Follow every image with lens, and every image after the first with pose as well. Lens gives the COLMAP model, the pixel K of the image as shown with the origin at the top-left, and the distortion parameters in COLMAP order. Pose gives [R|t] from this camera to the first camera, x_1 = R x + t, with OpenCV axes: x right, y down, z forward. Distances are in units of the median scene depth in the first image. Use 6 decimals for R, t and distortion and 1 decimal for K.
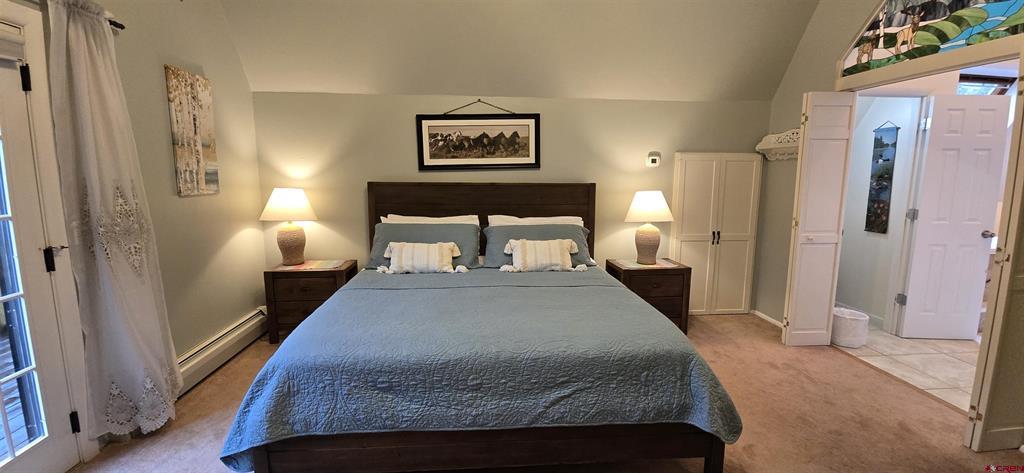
lens RADIAL K [[421.0, 0, 511.1], [0, 421.0, 230.8], [0, 0, 1]] dist [0.000756, -0.000379]
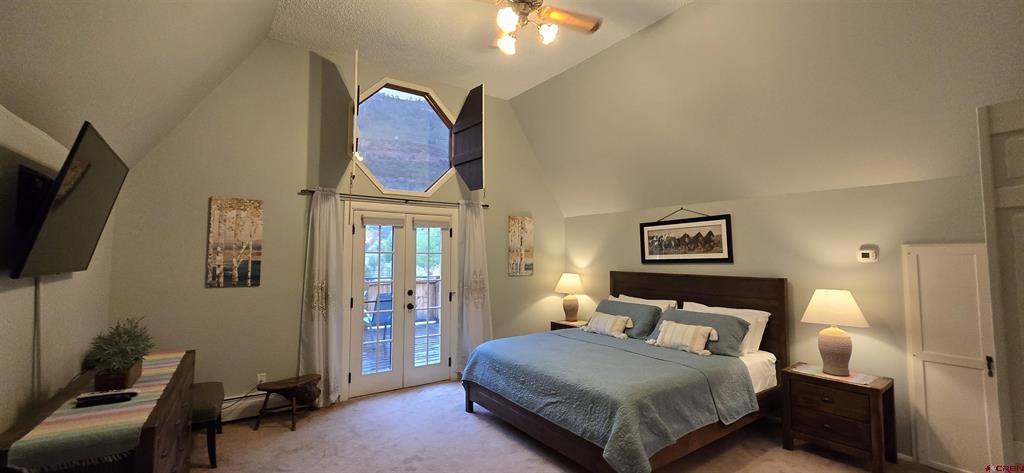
lens RADIAL K [[421.0, 0, 511.1], [0, 421.0, 230.8], [0, 0, 1]] dist [0.000756, -0.000379]
pose [[0.502377, -0.056337, -0.862811, 0.748298], [-0.117655, 0.984140, -0.132765, -0.018464], [0.856606, 0.168212, 0.487781, -0.035432]]
